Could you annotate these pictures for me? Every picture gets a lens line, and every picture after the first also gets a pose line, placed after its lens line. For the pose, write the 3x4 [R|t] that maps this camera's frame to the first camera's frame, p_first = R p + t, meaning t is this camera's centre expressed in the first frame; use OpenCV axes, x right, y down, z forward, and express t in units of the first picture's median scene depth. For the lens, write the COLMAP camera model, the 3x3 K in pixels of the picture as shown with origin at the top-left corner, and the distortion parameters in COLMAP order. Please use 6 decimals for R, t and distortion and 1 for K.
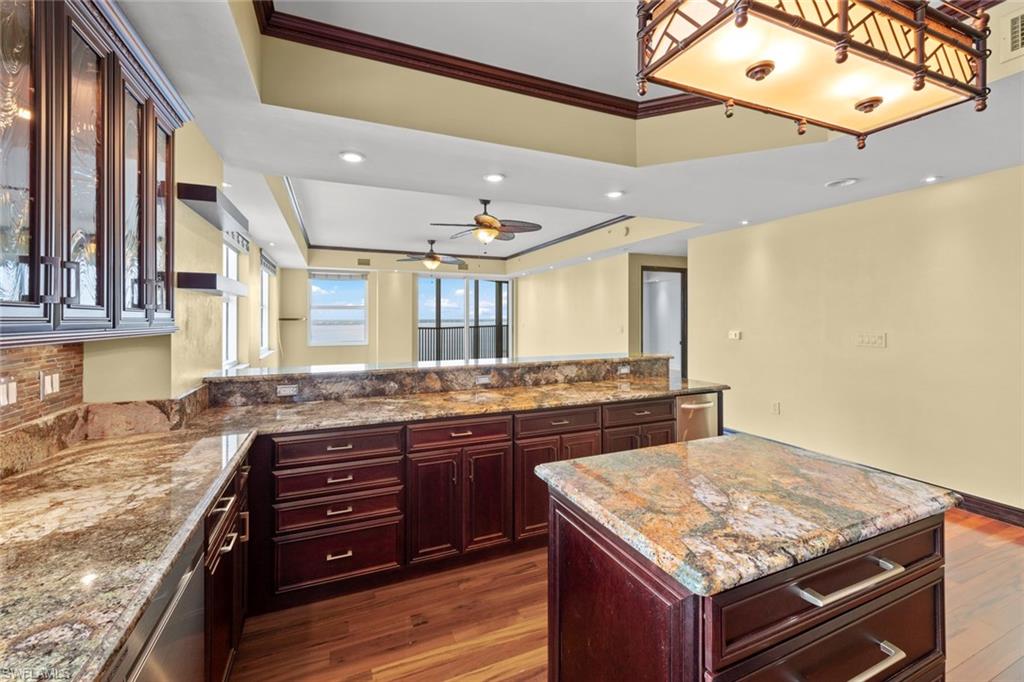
lens RADIAL K [[417.3, 0, 510.0], [0, 417.3, 316.5], [0, 0, 1]] dist [0.002582, 0.000056]
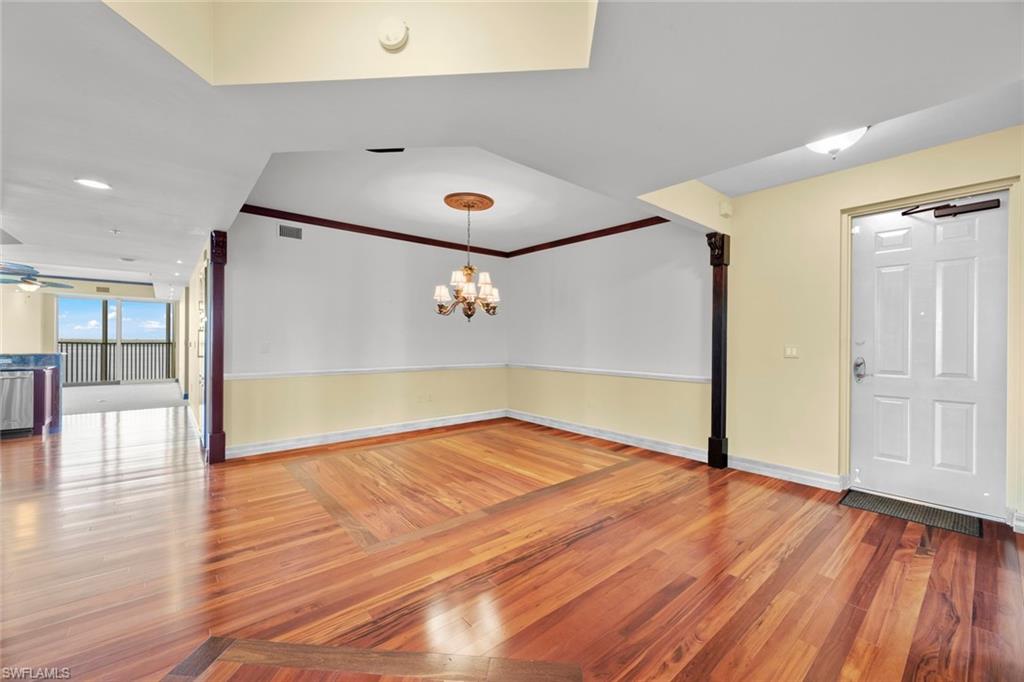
lens RADIAL K [[408.1, 0, 512.0], [0, 408.1, 341.0], [0, 0, 1]] dist [-0.001374, -0.000020]
pose [[0.953962, 0.010157, 0.299754, 1.844471], [-0.011198, 0.999936, 0.001754, 0.023524], [-0.299717, -0.005030, 0.954015, -1.245245]]
